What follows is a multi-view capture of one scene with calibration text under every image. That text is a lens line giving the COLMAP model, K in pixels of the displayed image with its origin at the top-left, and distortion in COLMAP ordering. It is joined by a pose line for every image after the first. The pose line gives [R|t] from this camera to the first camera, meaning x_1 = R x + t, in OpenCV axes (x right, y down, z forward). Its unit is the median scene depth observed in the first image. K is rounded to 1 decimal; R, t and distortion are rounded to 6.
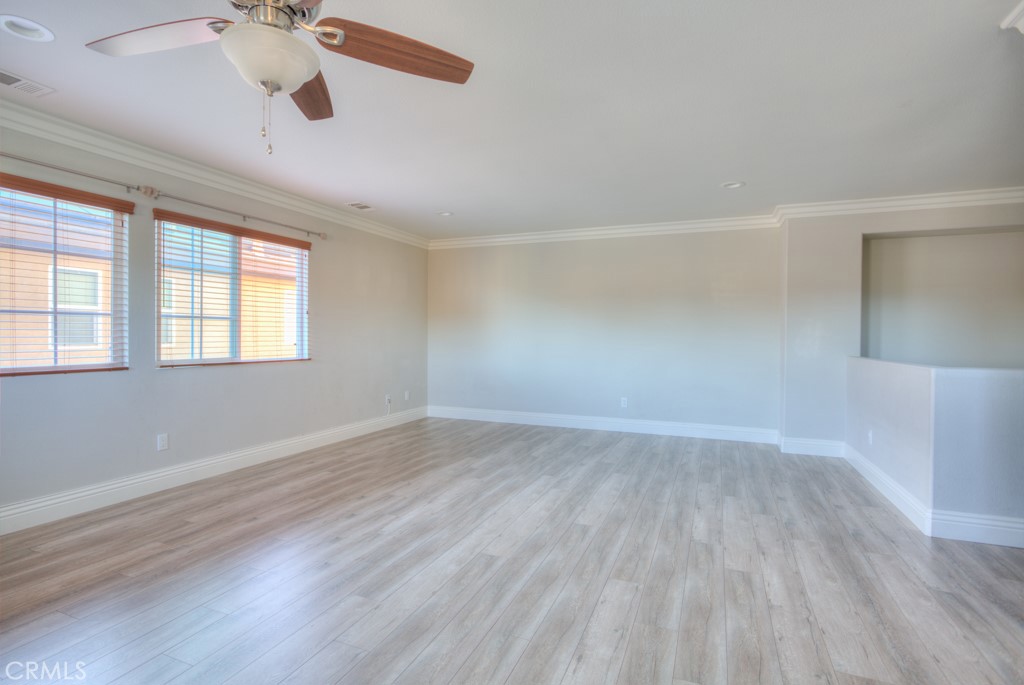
lens RADIAL K [[499.0, 0, 510.5], [0, 499.0, 340.2], [0, 0, 1]] dist [-0.014164, 0.002527]
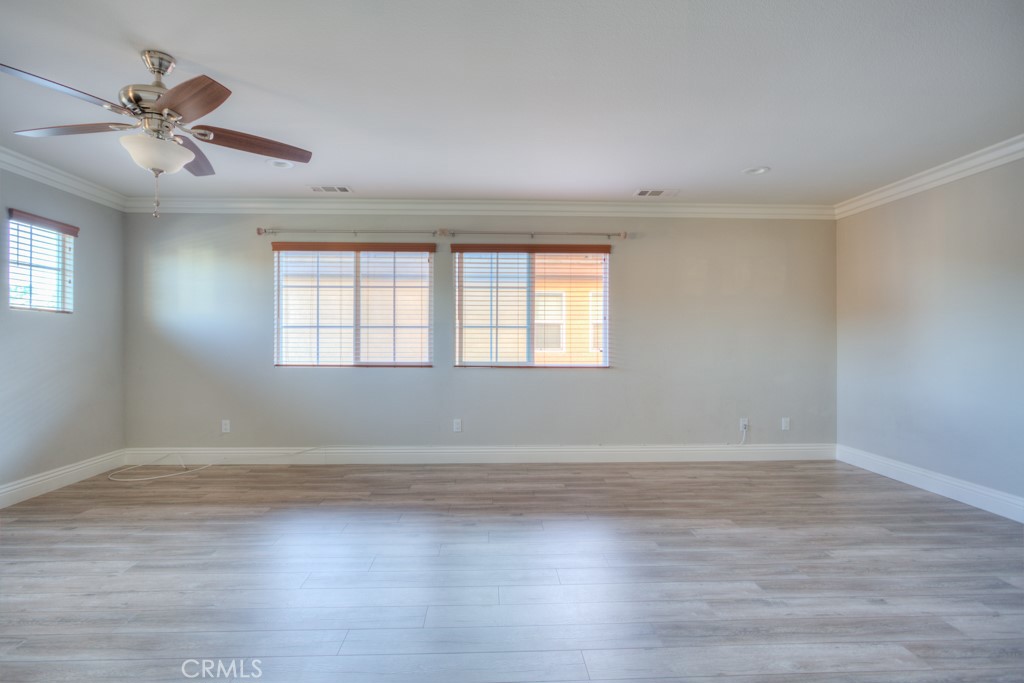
lens RADIAL K [[499.0, 0, 472.8], [0, 499.0, 337.4], [0, 0, 1]] dist [-0.014164, 0.002527]
pose [[0.422788, -0.013345, -0.906130, 0.439117], [-0.010214, 0.999758, -0.019490, 0.003129], [0.906171, 0.017495, 0.422550, 0.447073]]
